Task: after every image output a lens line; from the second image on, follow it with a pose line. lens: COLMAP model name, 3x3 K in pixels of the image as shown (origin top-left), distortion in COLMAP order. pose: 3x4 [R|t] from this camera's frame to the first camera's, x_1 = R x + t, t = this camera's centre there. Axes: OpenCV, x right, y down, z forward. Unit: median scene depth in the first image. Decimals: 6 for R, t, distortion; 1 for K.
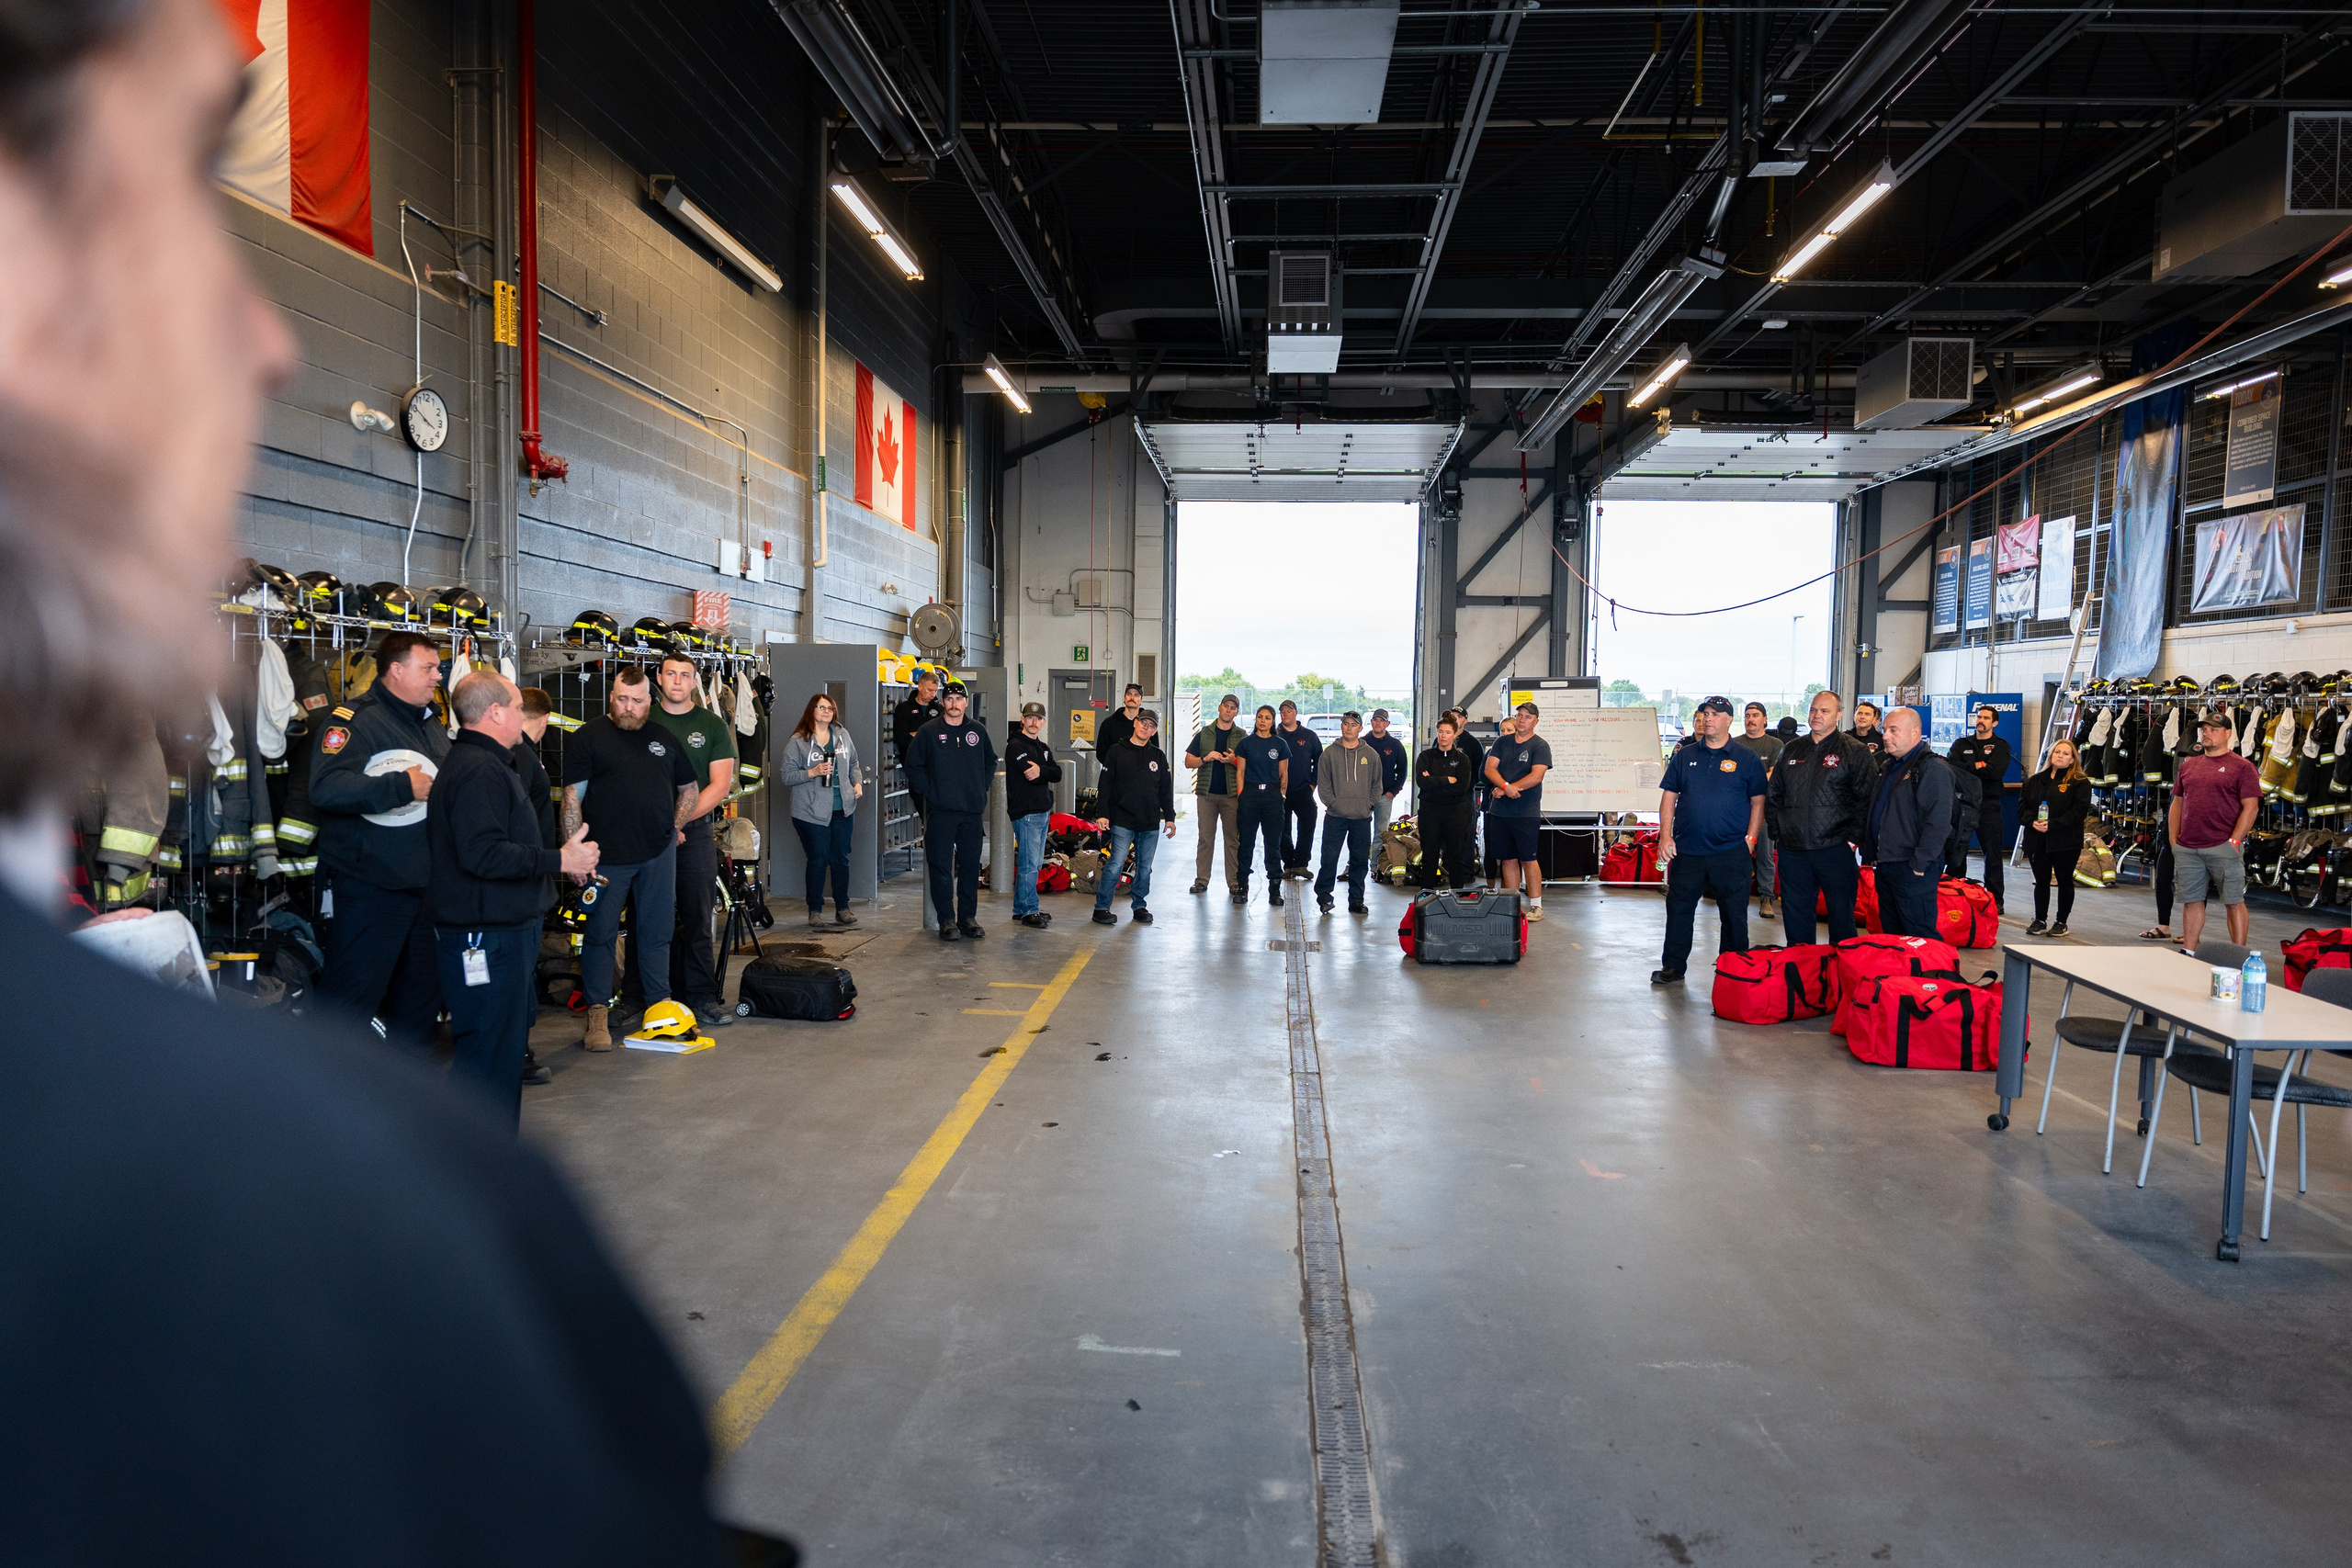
lens RADIAL K [[1703.7, 0, 1186.9], [0, 1703.7, 843.5], [0, 0, 1]] dist [-0.006195, -0.007805]
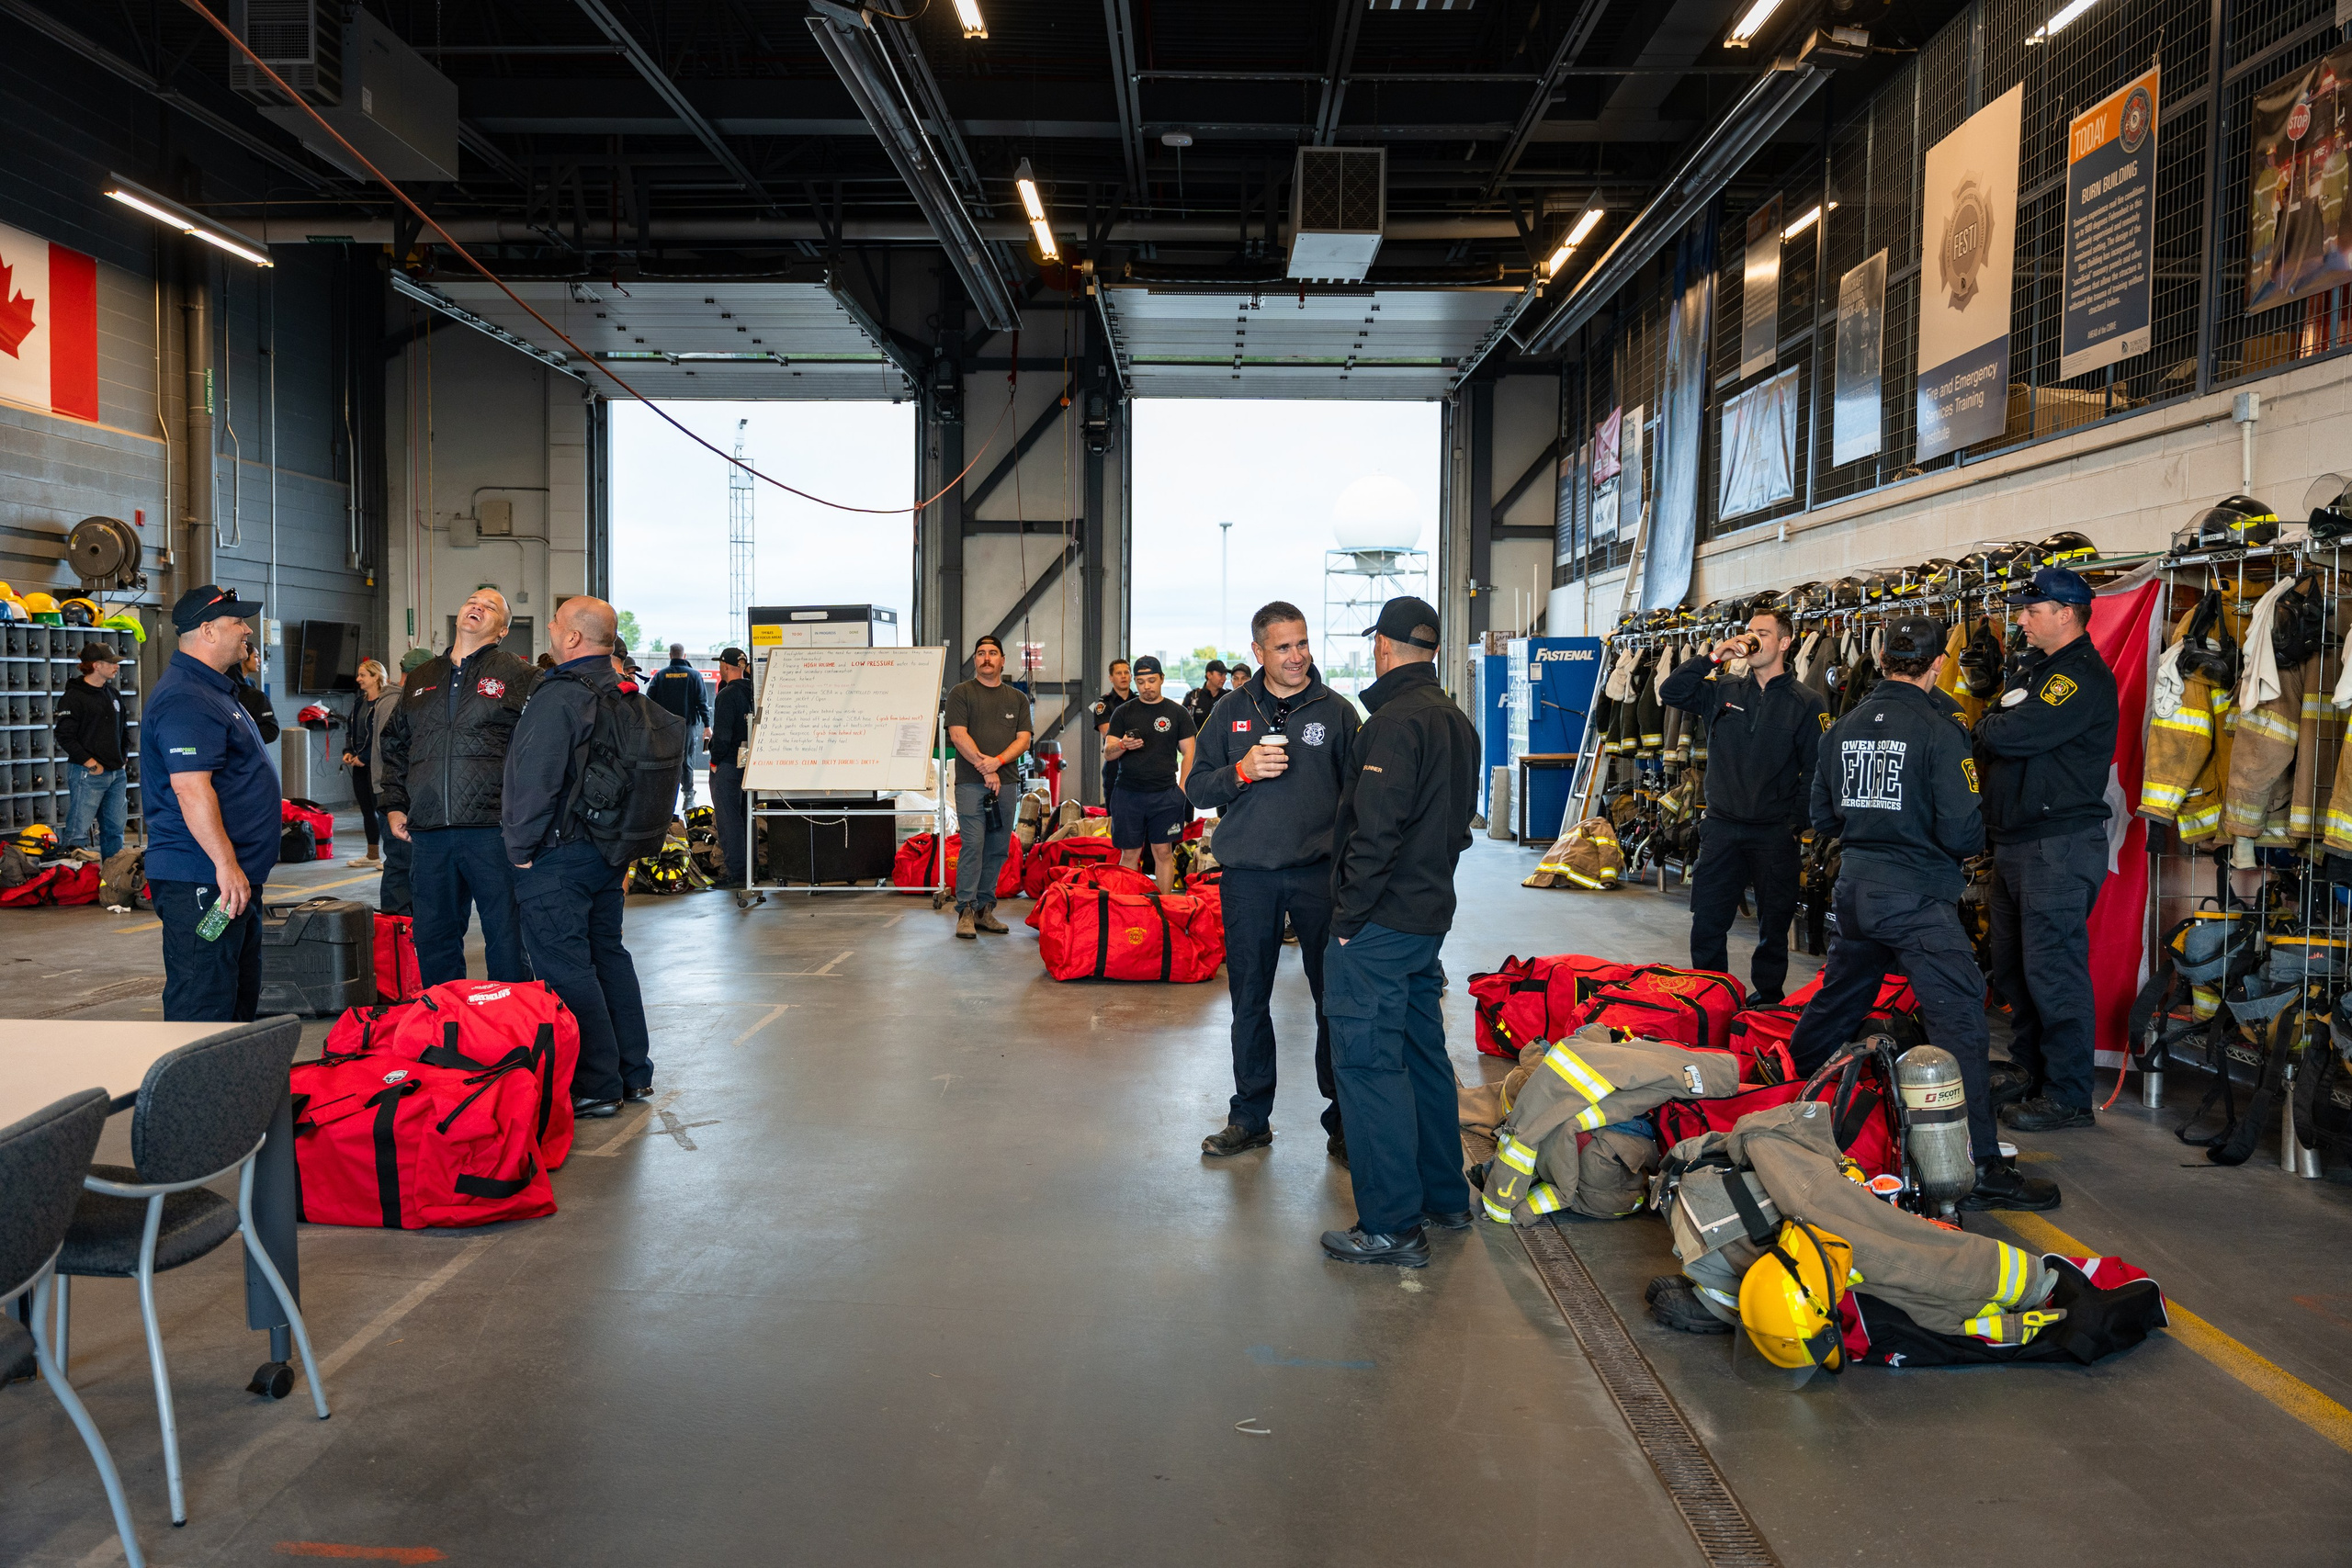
lens RADIAL K [[1937.0, 0, 1176.0], [0, 1937.0, 784.0], [0, 0, 1]] dist [0.004808, -0.006432]
pose [[0.999189, -0.005652, 0.039866, 0.338581], [0.006833, 0.999541, -0.029527, 0.003761], [-0.039680, 0.029776, 0.998769, 0.170596]]
